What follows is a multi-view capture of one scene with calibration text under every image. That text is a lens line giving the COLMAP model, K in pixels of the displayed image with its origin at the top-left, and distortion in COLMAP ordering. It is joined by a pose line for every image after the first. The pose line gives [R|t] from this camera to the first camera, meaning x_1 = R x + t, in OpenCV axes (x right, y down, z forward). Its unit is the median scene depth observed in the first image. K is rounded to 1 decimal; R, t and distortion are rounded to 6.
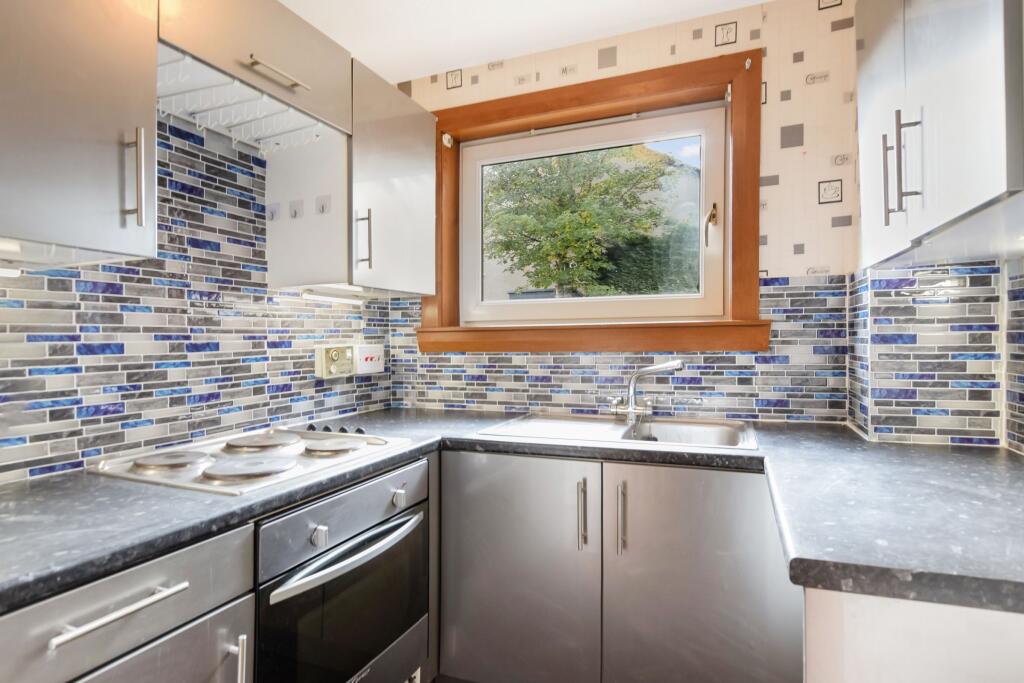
lens RADIAL K [[560.5, 0, 557.8], [0, 560.5, 316.5], [0, 0, 1]] dist [-0.023961, -0.000027]
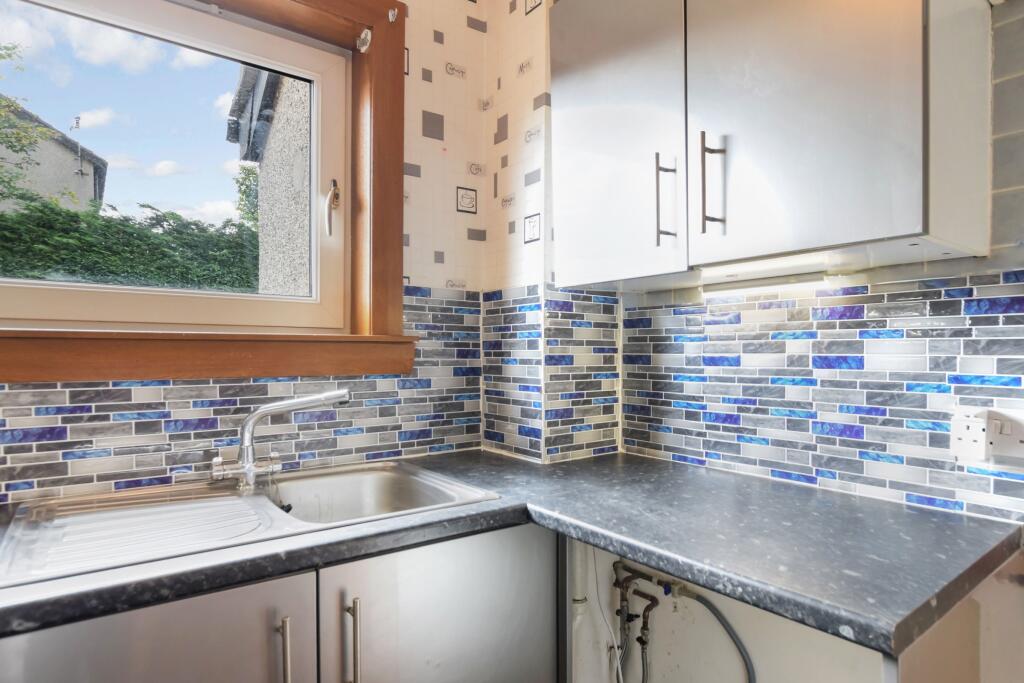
lens RADIAL K [[556.5, 0, 529.2], [0, 556.5, 359.7], [0, 0, 1]] dist [-0.013665, 0.000039]
pose [[0.559593, 0.002574, 0.828763, -0.225177], [-0.039393, 0.998948, 0.023496, 0.015259], [-0.827831, -0.045796, 0.559106, 0.400422]]
